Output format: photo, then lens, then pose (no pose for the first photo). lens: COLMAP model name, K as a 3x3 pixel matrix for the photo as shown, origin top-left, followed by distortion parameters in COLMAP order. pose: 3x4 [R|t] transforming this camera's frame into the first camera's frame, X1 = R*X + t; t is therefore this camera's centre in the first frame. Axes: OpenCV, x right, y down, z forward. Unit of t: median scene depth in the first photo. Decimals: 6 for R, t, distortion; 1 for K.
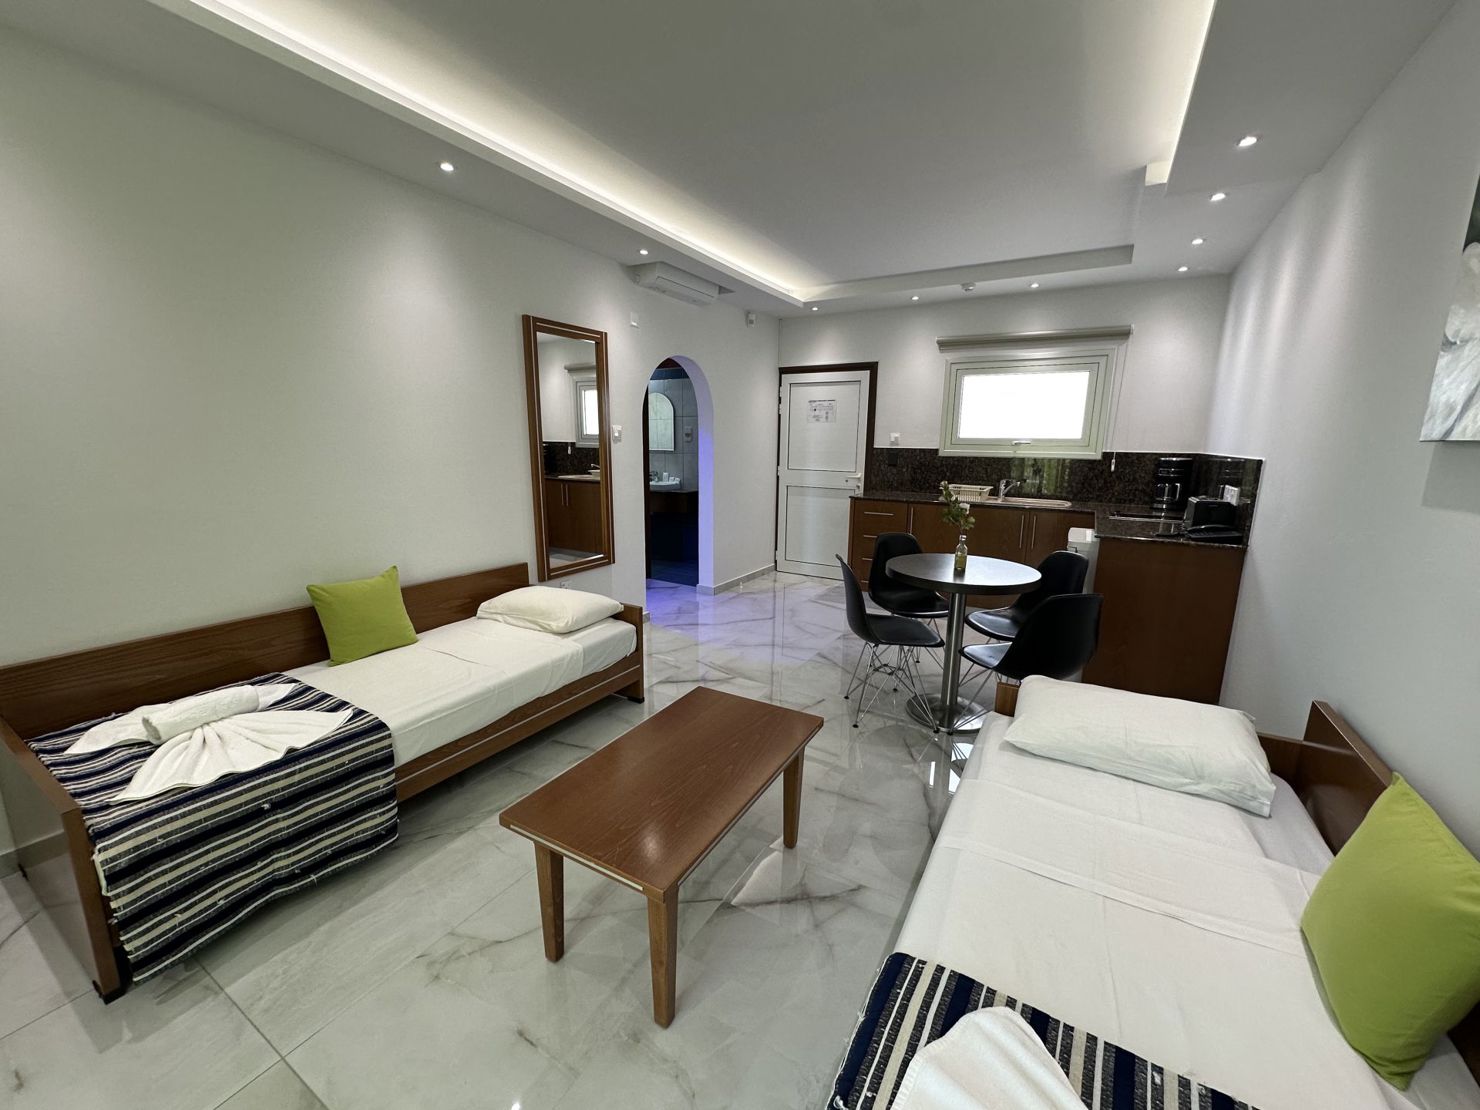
lens RADIAL K [[591.1, 0, 742.3], [0, 591.1, 553.4], [0, 0, 1]] dist [0.009315, 0.000015]
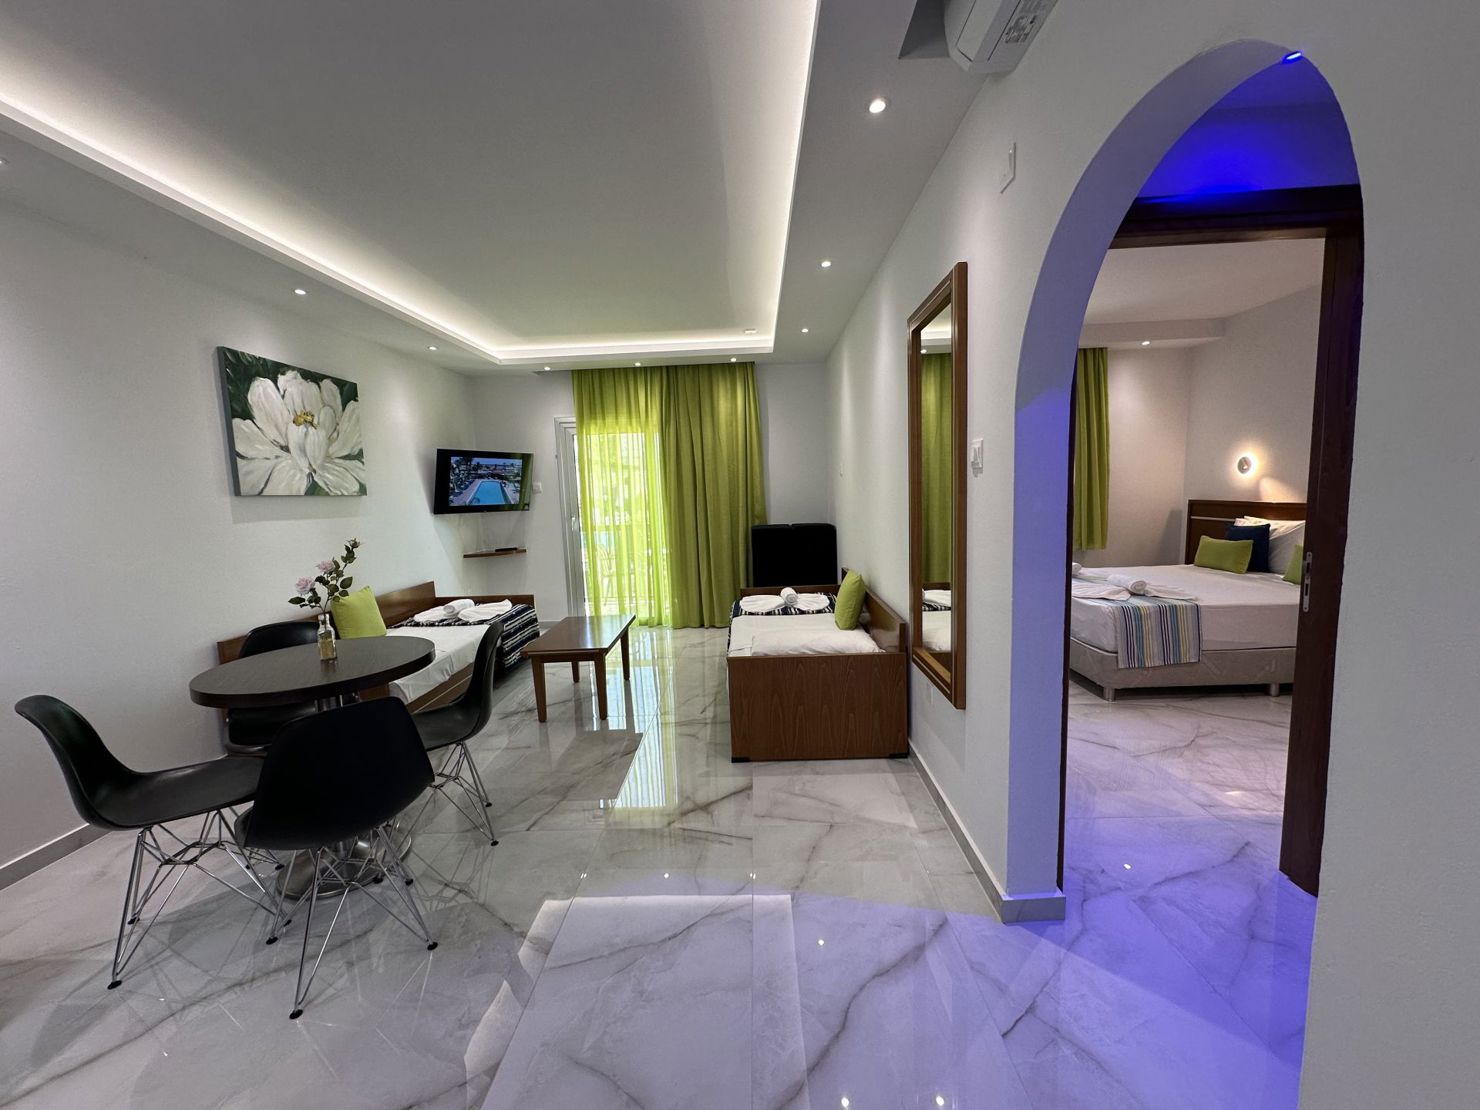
lens RADIAL K [[585.6, 0, 737.7], [0, 585.6, 557.9], [0, 0, 1]] dist [0.000265, -0.000118]
pose [[-0.875881, 0.073072, -0.476963, 0.165860], [-0.067489, 0.960199, 0.271041, -0.211513], [0.477785, 0.269589, -0.836088, 1.173261]]
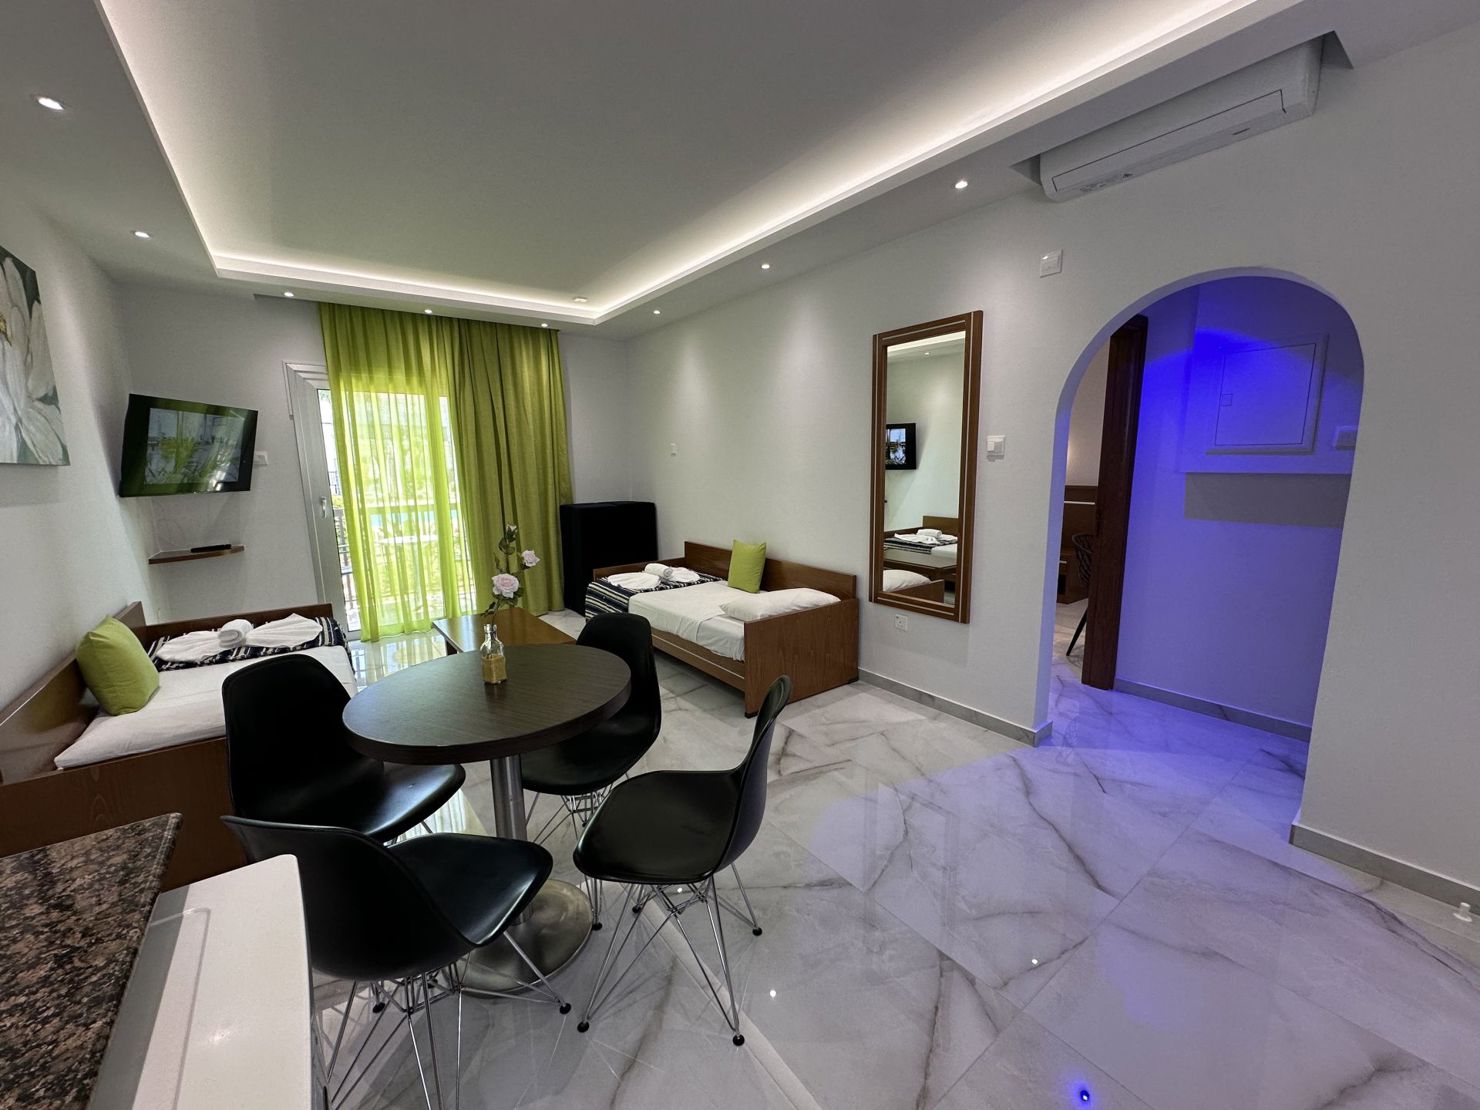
lens RADIAL K [[585.6, 0, 737.7], [0, 585.6, 557.9], [0, 0, 1]] dist [0.000265, -0.000118]
pose [[-0.391288, 0.143592, -0.908997, 0.492772], [-0.164412, 0.960953, 0.222573, -0.160157], [0.905462, 0.236540, -0.352401, 0.885469]]
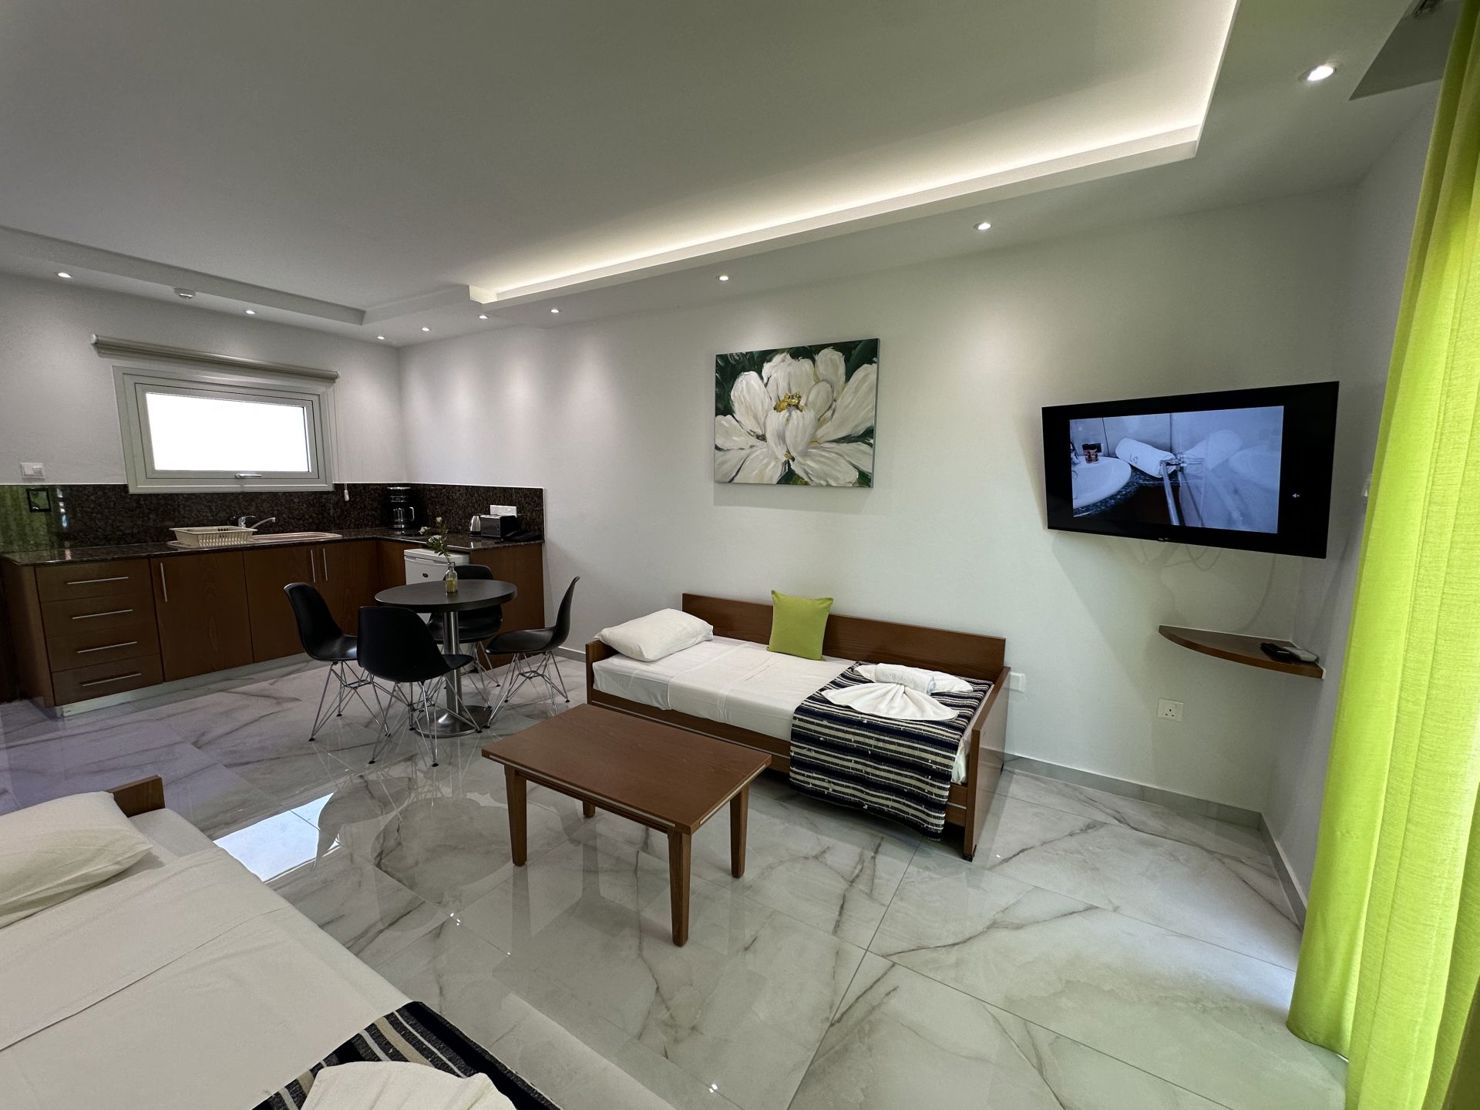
lens RADIAL K [[585.6, 0, 737.7], [0, 585.6, 557.9], [0, 0, 1]] dist [0.000265, -0.000118]
pose [[0.013186, -0.154346, 0.987929, -0.472114], [0.175836, 0.972976, 0.149663, -0.070280], [-0.984331, 0.171740, 0.039969, 0.256549]]
